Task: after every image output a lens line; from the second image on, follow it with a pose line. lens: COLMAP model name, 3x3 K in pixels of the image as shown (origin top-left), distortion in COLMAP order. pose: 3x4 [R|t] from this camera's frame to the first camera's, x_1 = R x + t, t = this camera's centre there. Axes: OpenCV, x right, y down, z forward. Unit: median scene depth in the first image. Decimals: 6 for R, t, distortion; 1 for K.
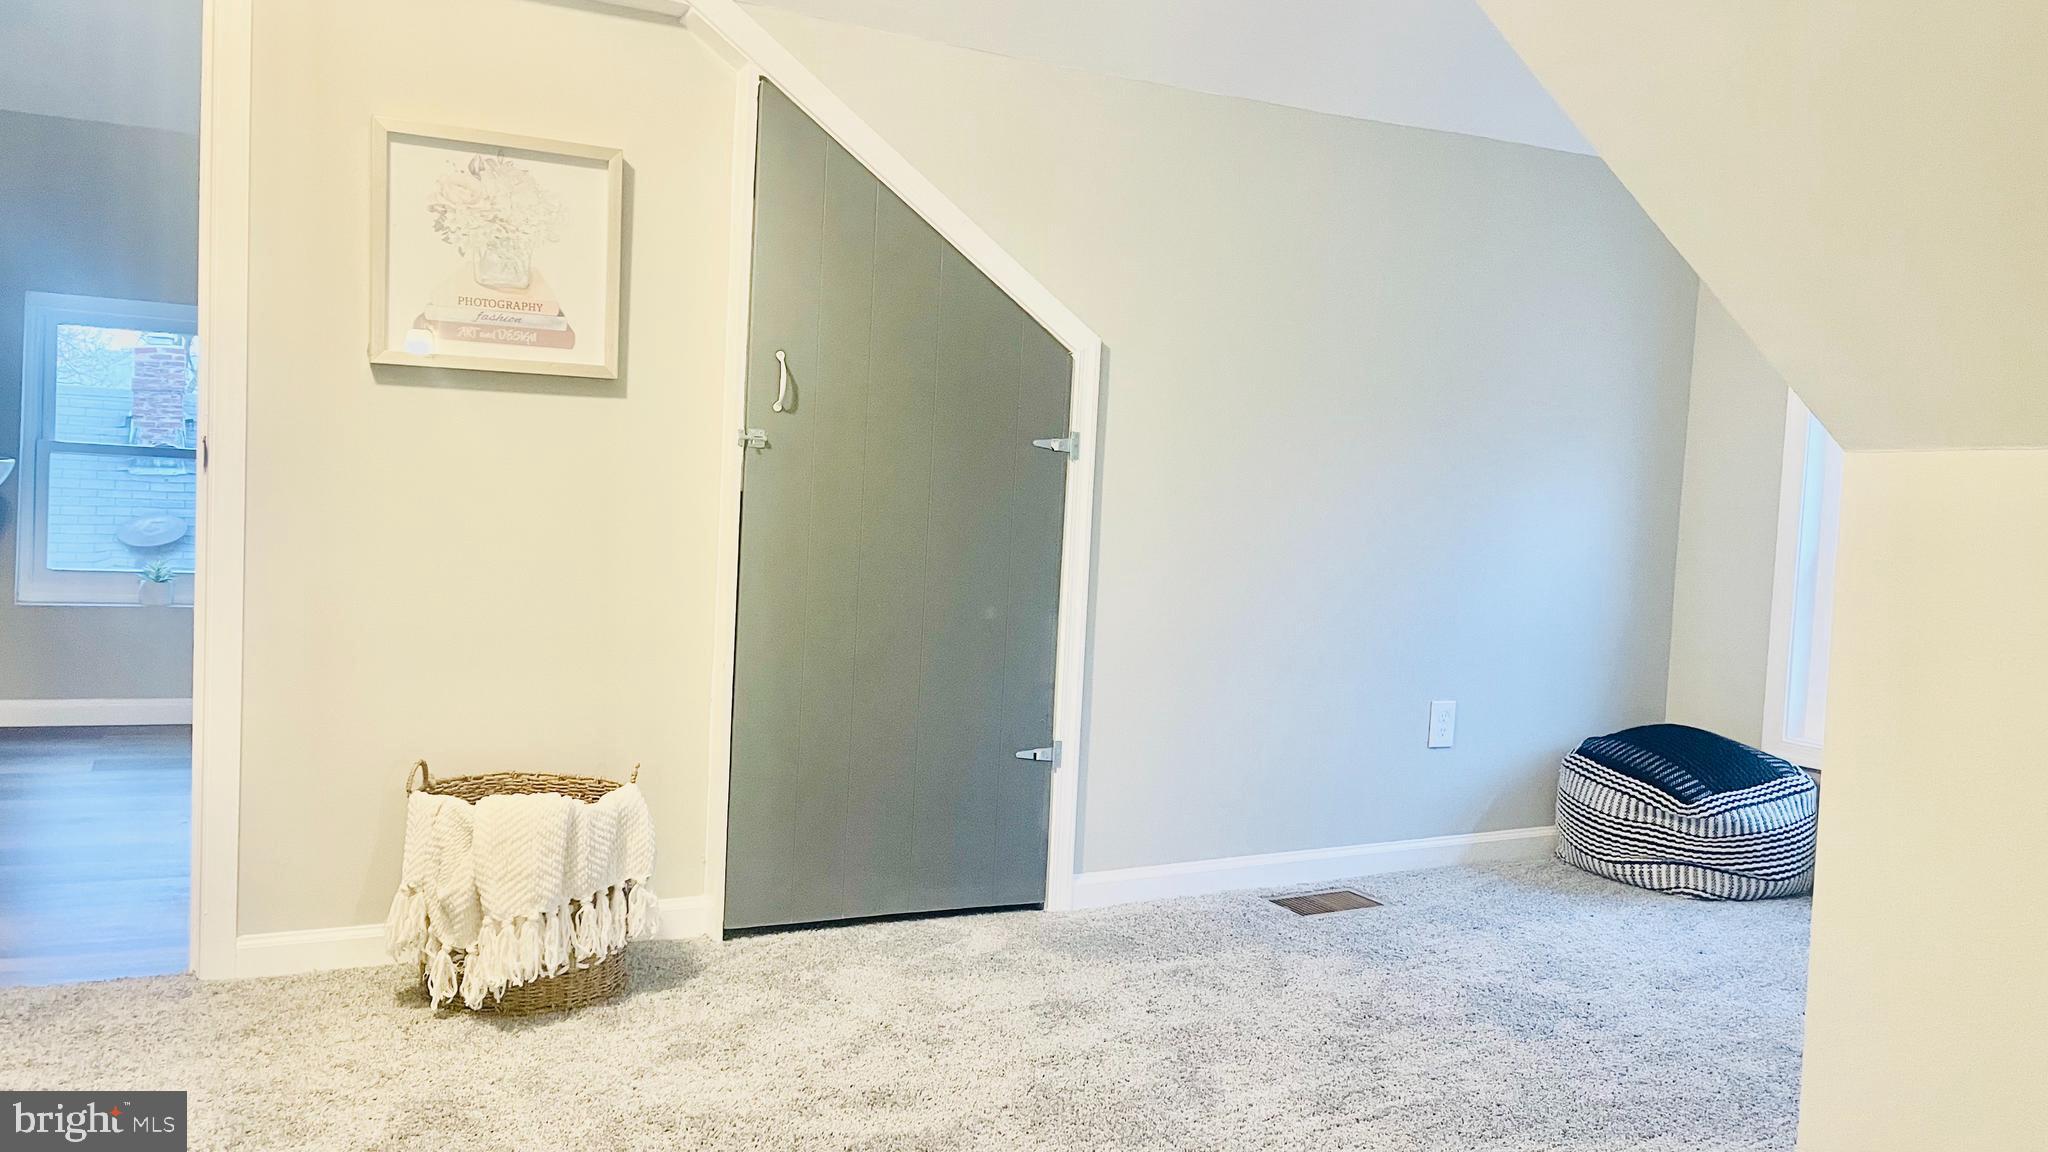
lens RADIAL K [[1530.5, 0, 1051.2], [0, 1530.5, 573.9], [0, 0, 1]] dist [0.100574, -0.150333]
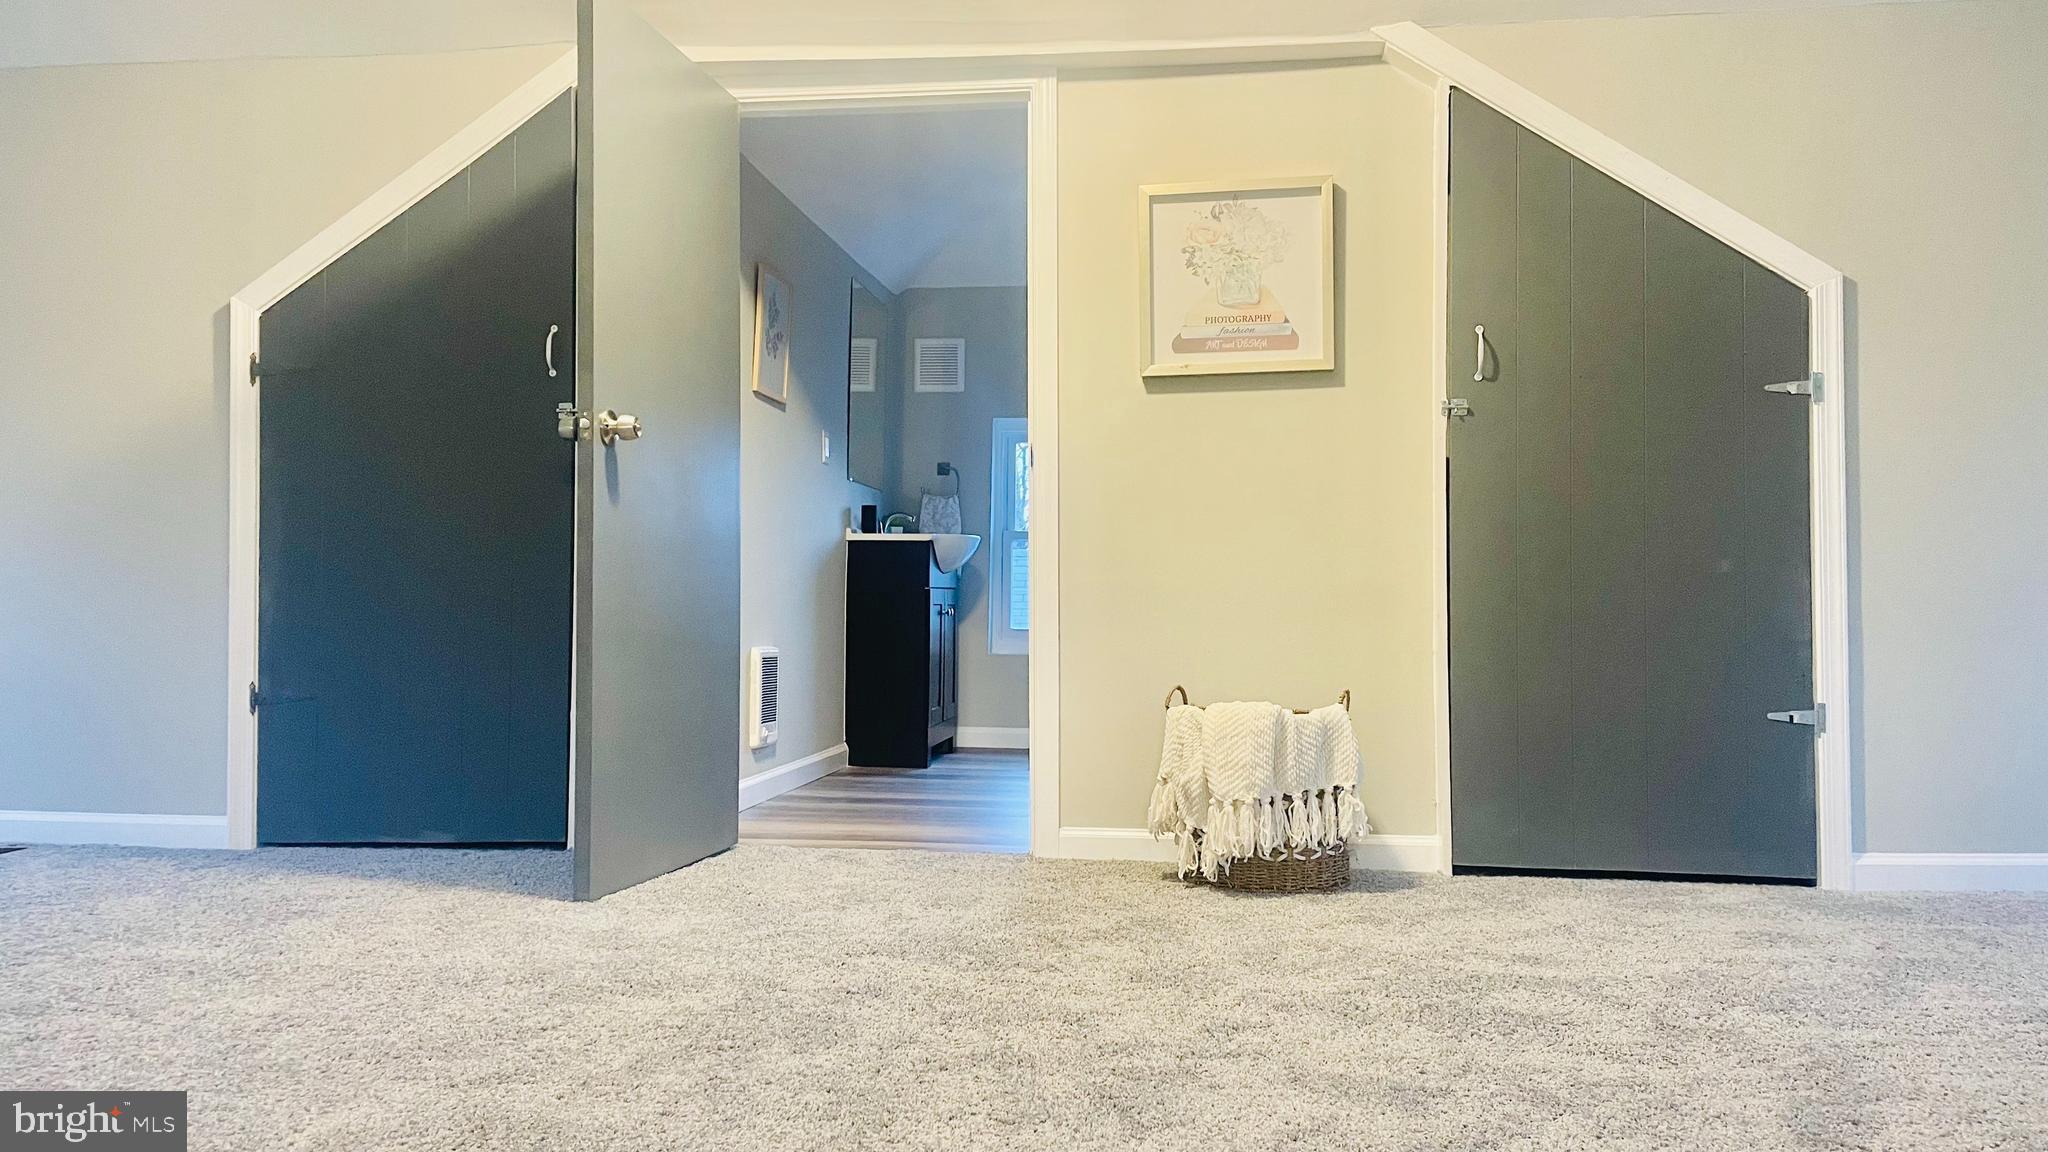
lens RADIAL K [[1530.5, 0, 1051.2], [0, 1530.5, 573.9], [0, 0, 1]] dist [0.100574, -0.150333]
pose [[0.816619, -0.071477, -0.572735, 0.204476], [0.008581, 0.993696, -0.111777, 0.160476], [0.577114, 0.086365, 0.812084, -0.050670]]
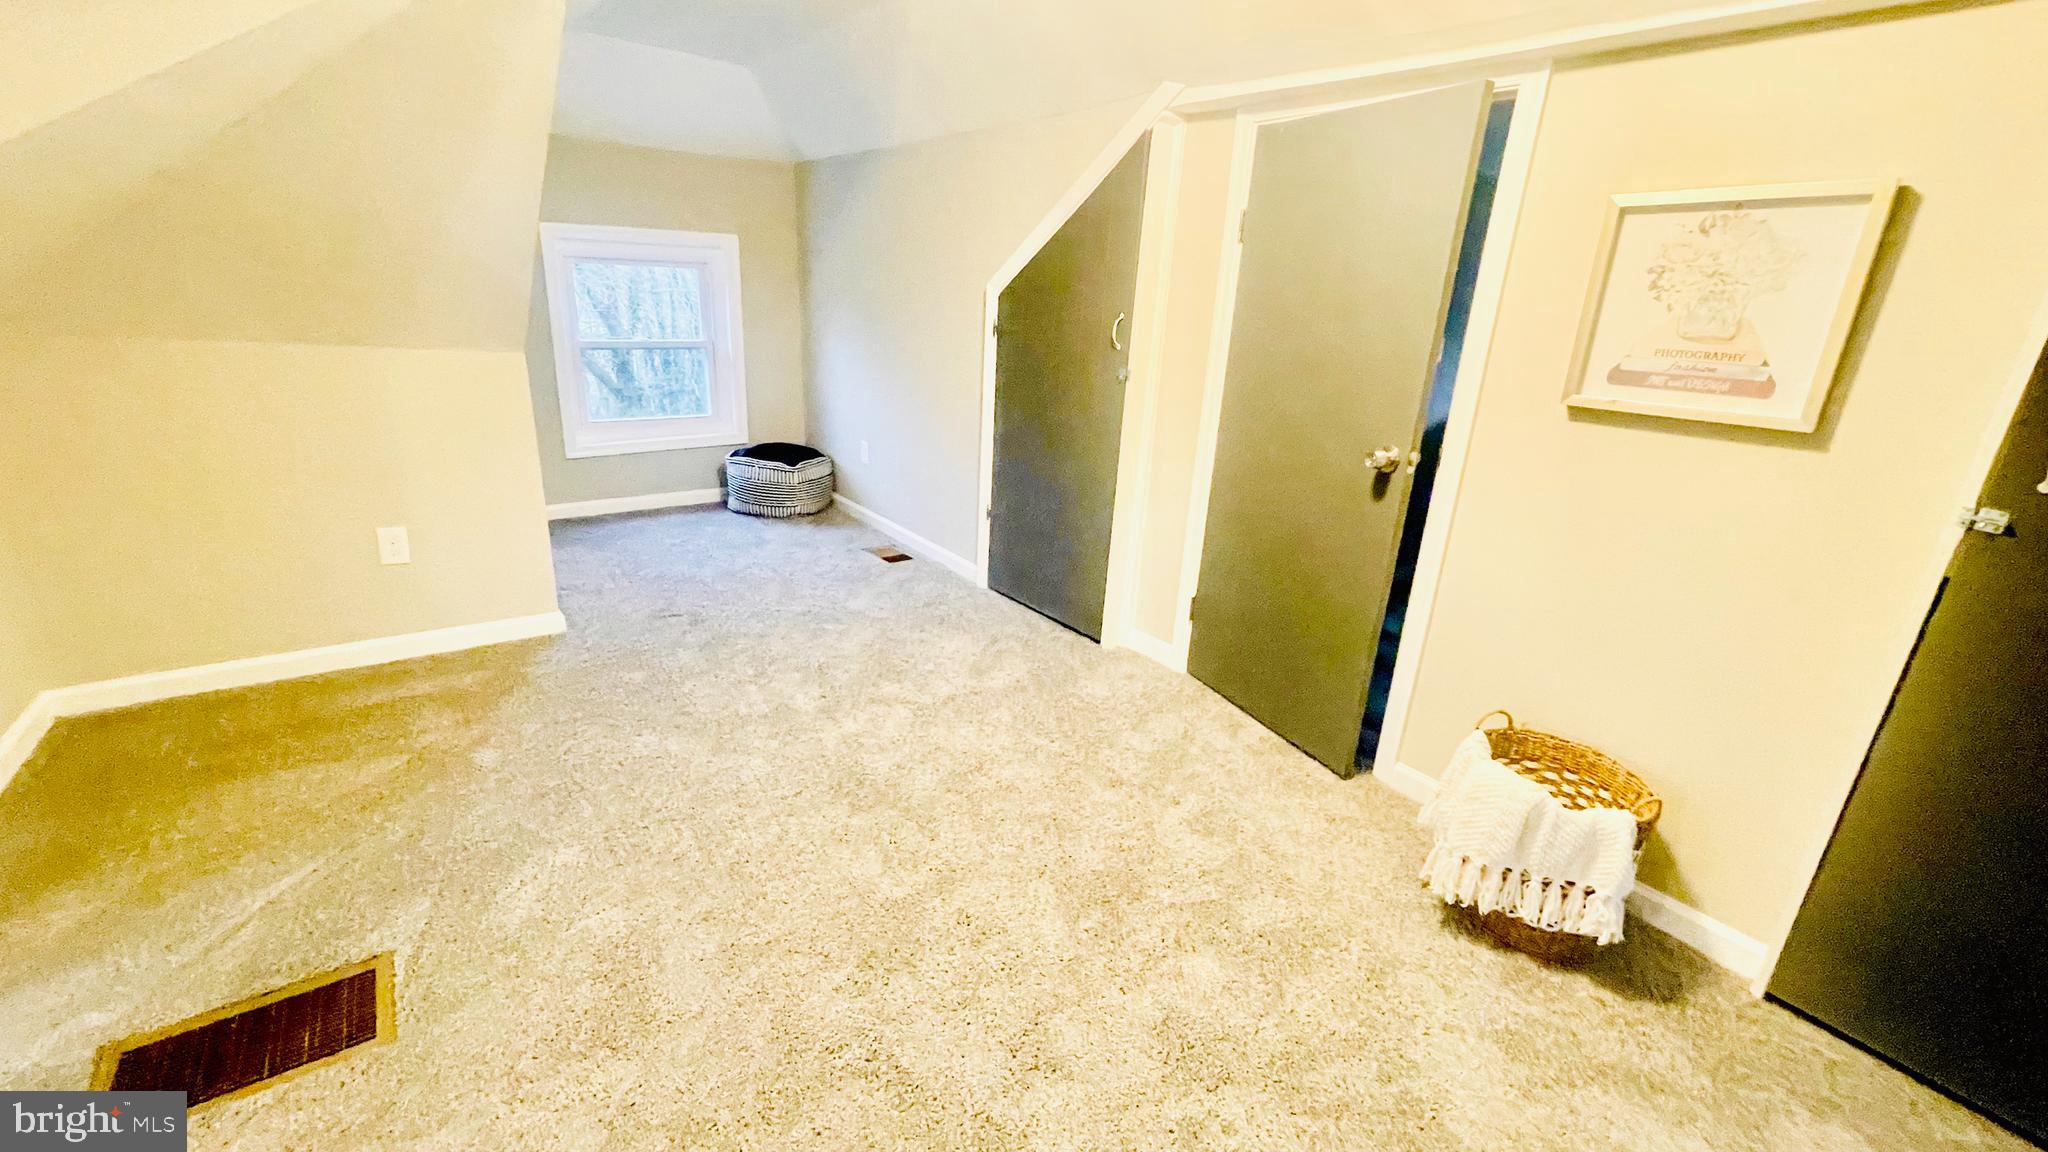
lens RADIAL K [[825.7, 0, 1024.0], [0, 825.7, 576.0], [0, 0, 1]] dist [-0.000487, -0.000355]
pose [[0.138797, 0.278214, -0.950438, 0.171740], [-0.111615, 0.958007, 0.264130, -0.126783], [0.984011, 0.069423, 0.164021, 0.455619]]
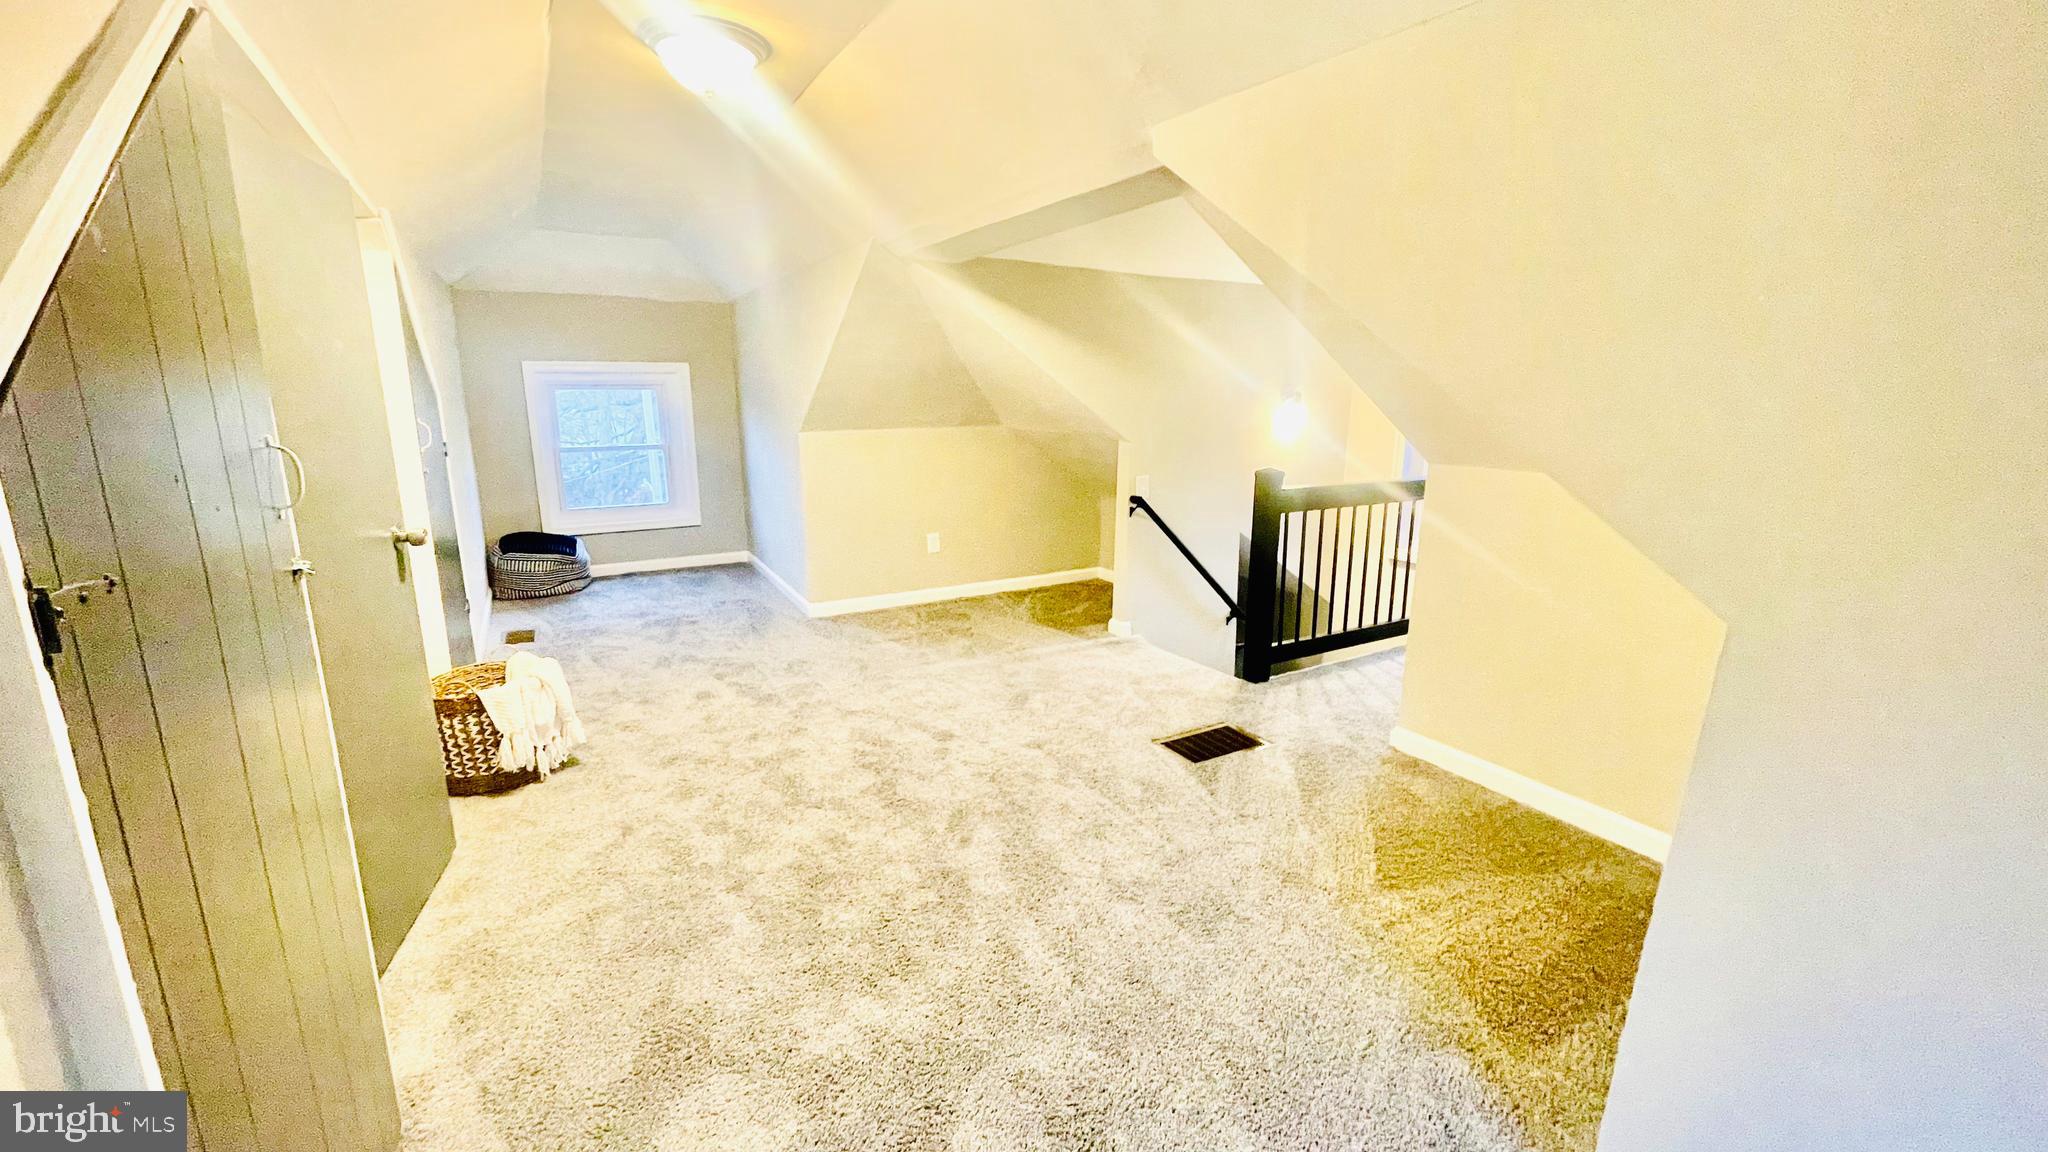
lens RADIAL K [[825.7, 0, 1024.0], [0, 825.7, 576.0], [0, 0, 1]] dist [-0.000487, -0.000355]
pose [[-0.041701, -0.265209, 0.963289, -1.228557], [0.059643, 0.961747, 0.267367, -0.189162], [-0.997348, 0.068603, -0.024288, 0.362153]]
